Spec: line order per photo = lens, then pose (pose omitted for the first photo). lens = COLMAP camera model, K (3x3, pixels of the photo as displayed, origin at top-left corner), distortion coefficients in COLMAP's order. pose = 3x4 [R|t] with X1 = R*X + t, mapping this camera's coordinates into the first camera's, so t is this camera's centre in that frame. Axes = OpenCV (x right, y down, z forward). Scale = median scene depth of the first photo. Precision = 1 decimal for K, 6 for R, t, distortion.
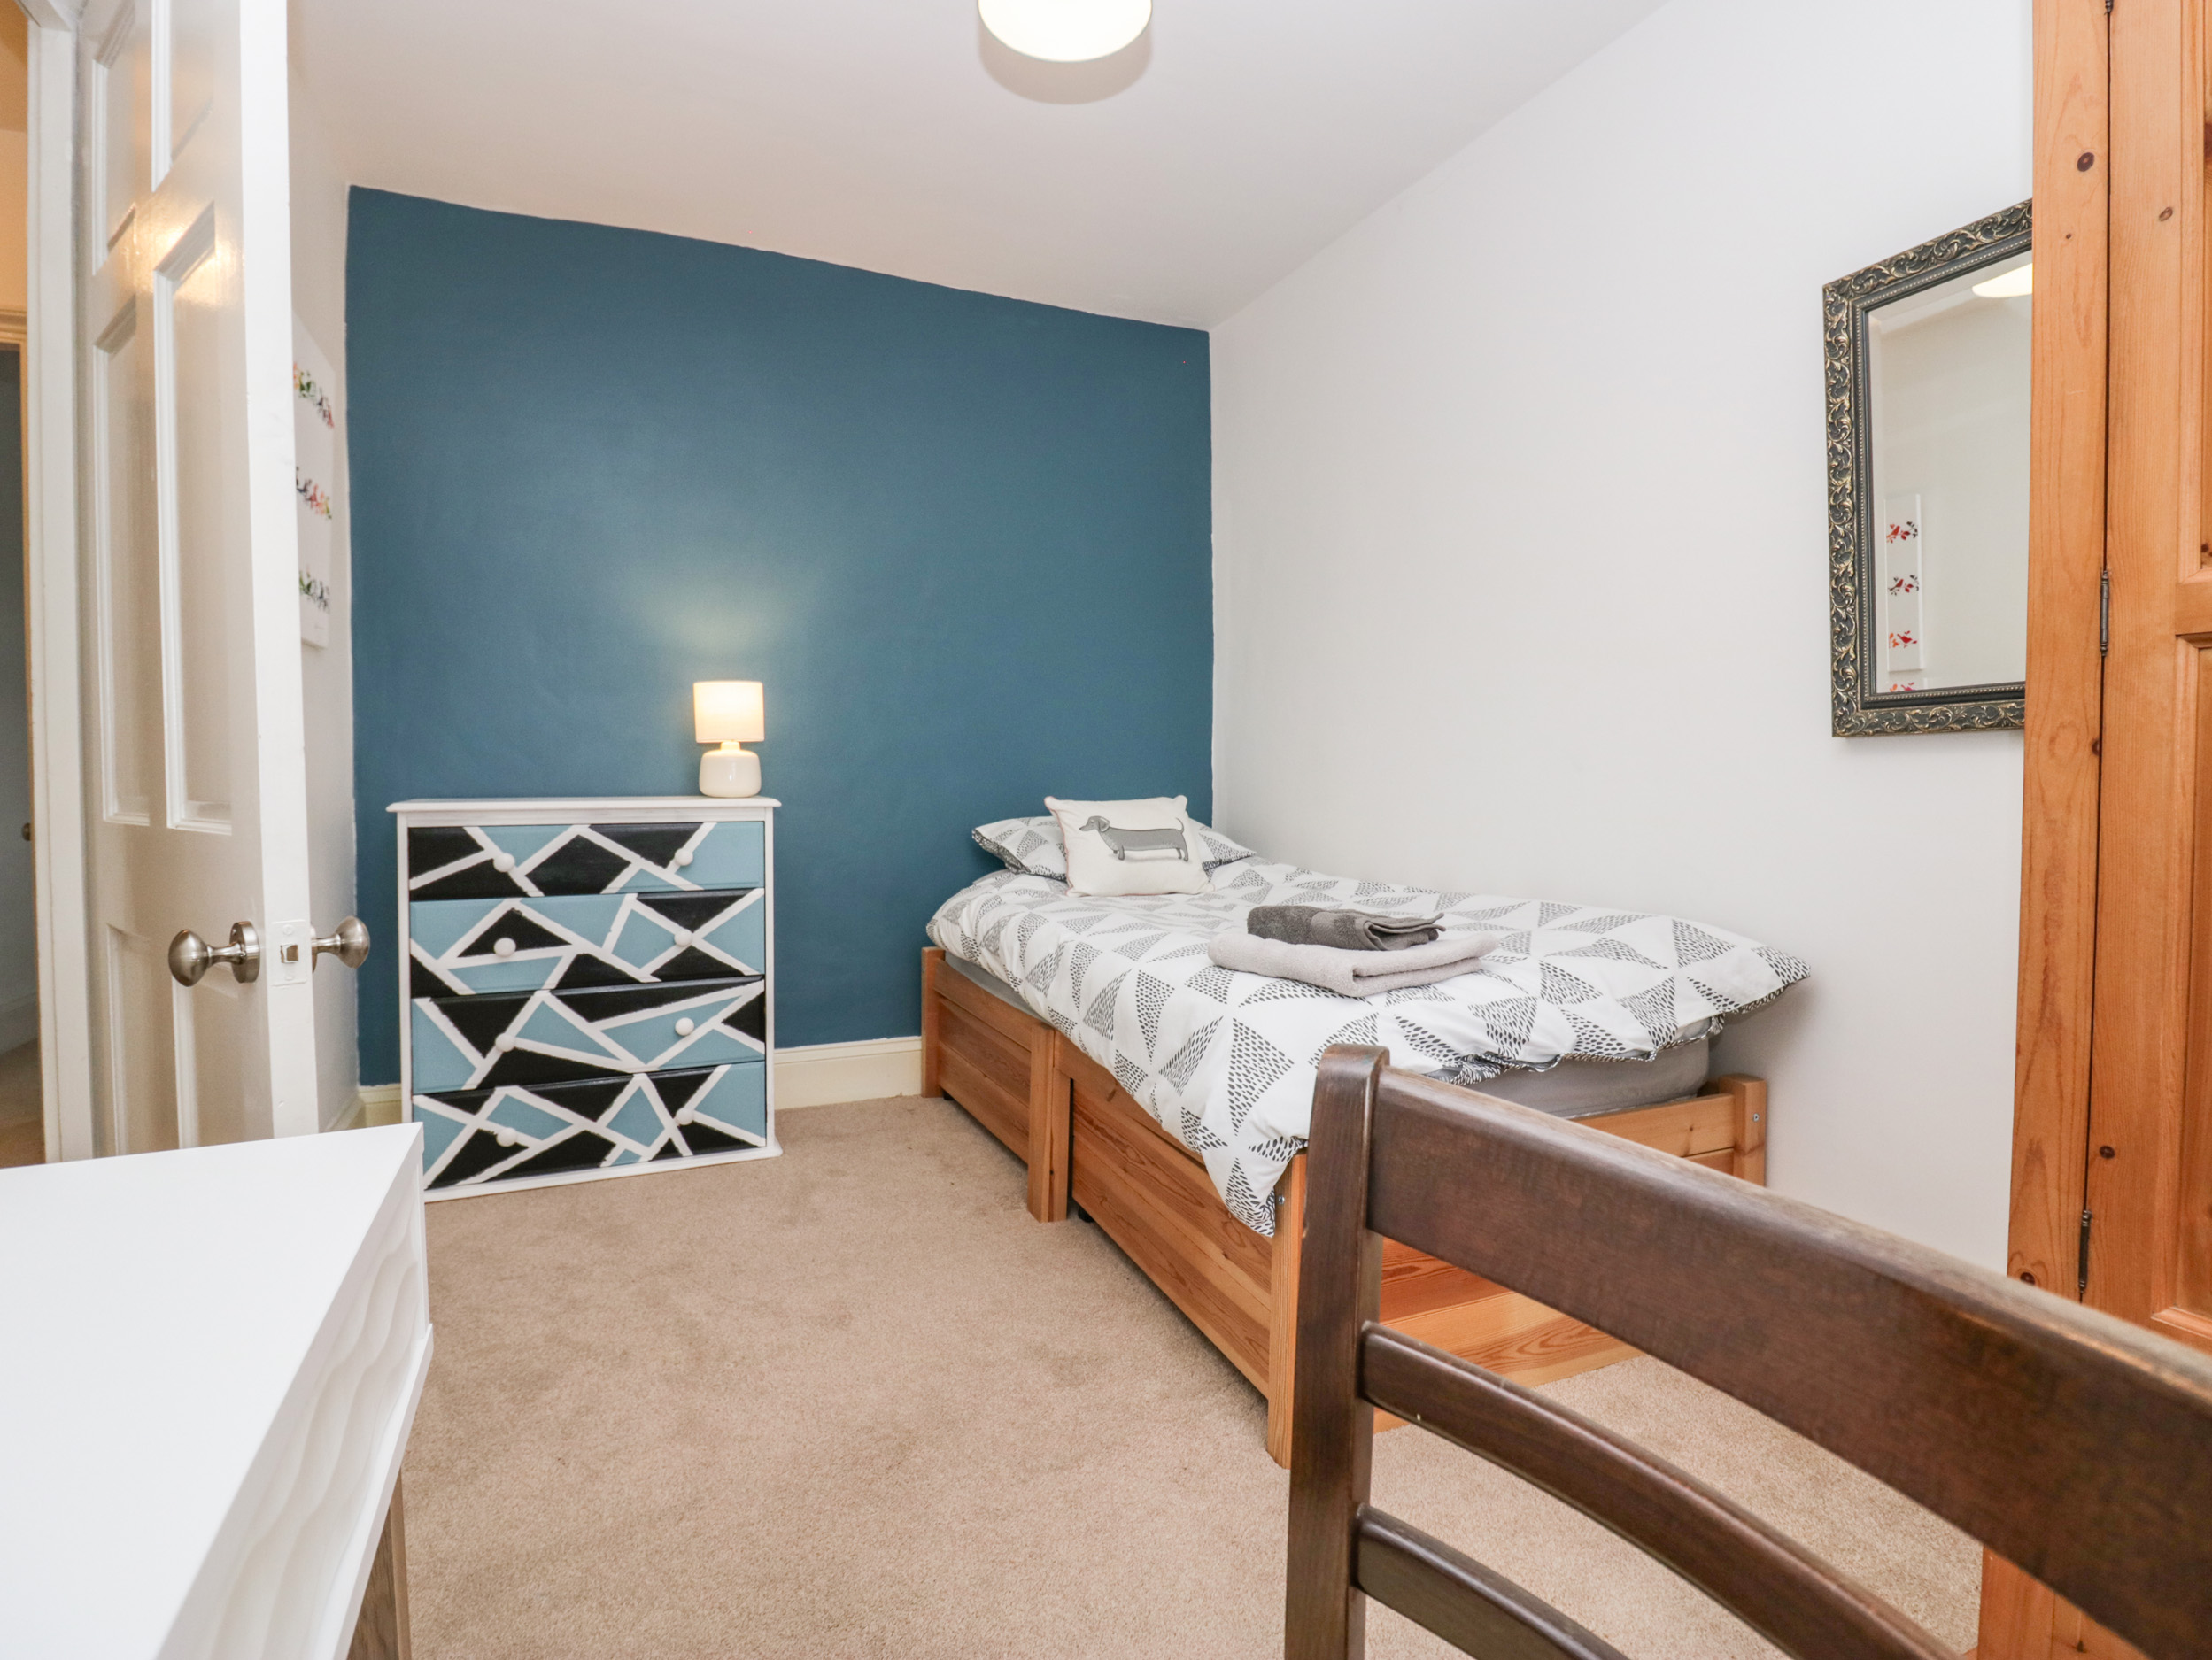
lens RADIAL K [[1135.6, 0, 1108.7], [0, 1135.6, 822.9], [0, 0, 1]] dist [-0.001150, -0.000109]
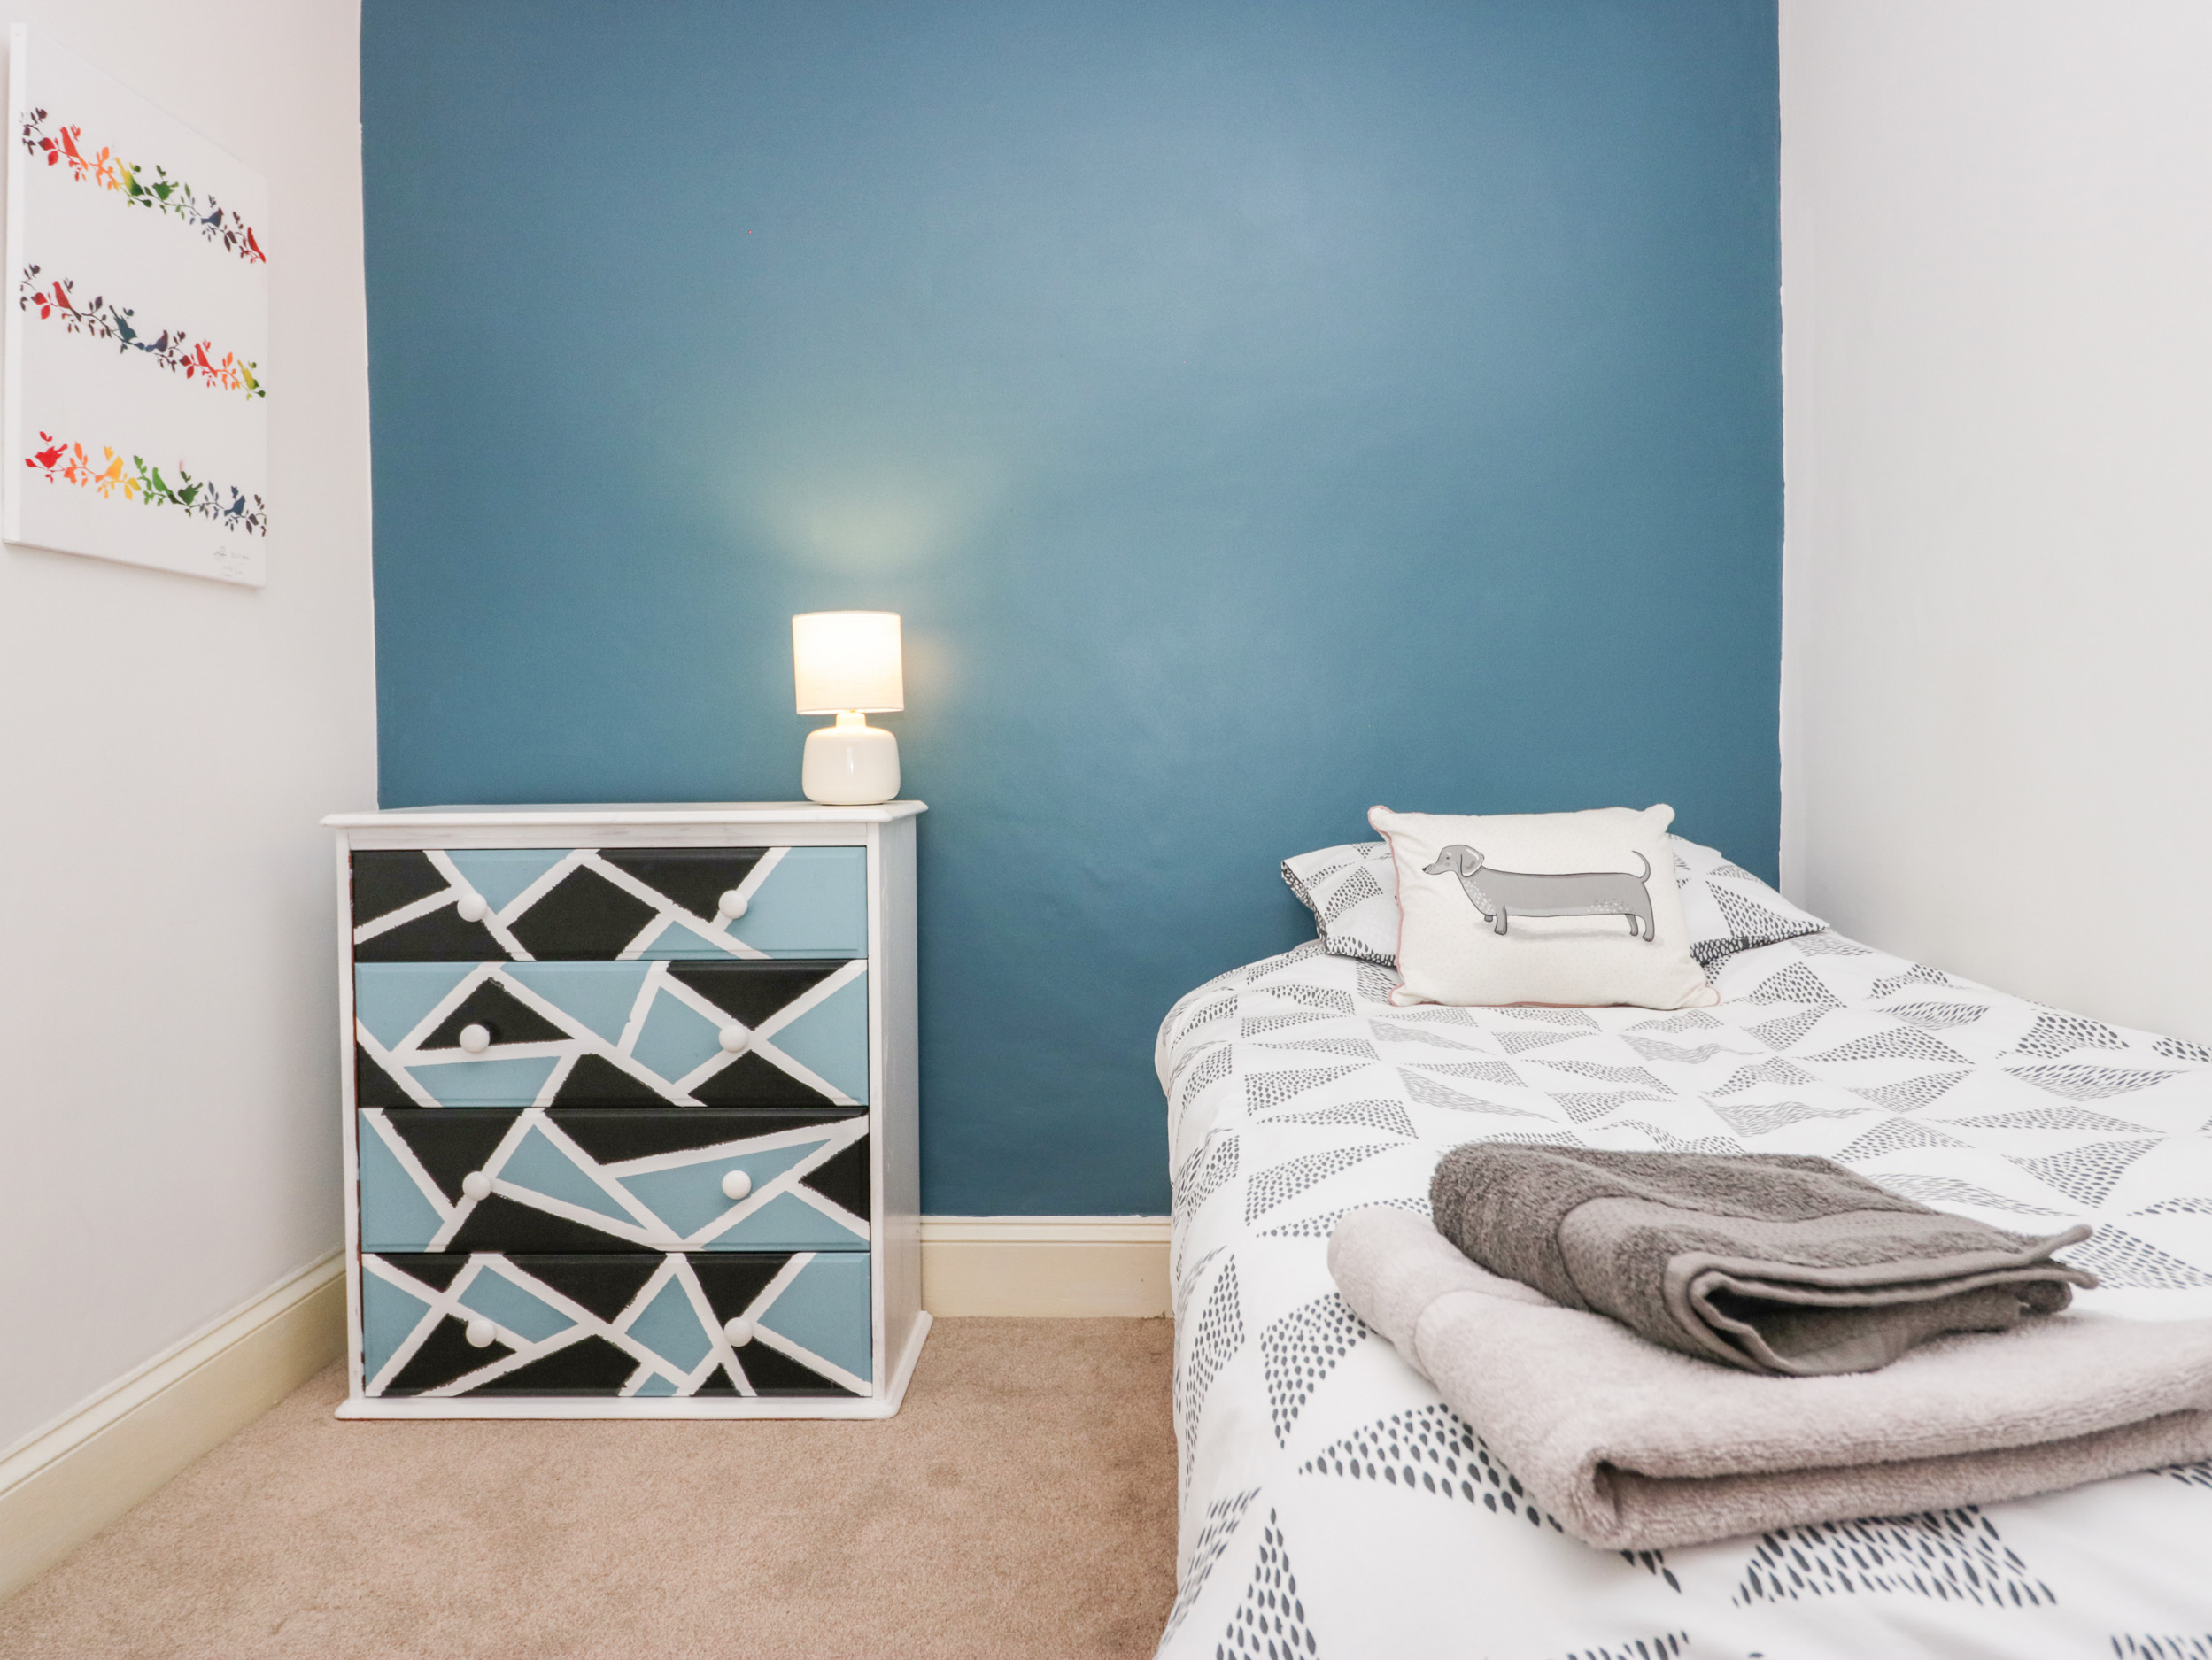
lens RADIAL K [[1538.0, 0, 1105.2], [0, 1538.0, 820.4], [0, 0, 1]] dist [0.013156, 0.001473]
pose [[0.907211, 0.009937, -0.420559, 0.148580], [-0.011483, 0.999933, -0.001143, -0.016082], [0.420520, 0.005866, 0.907265, 0.336161]]
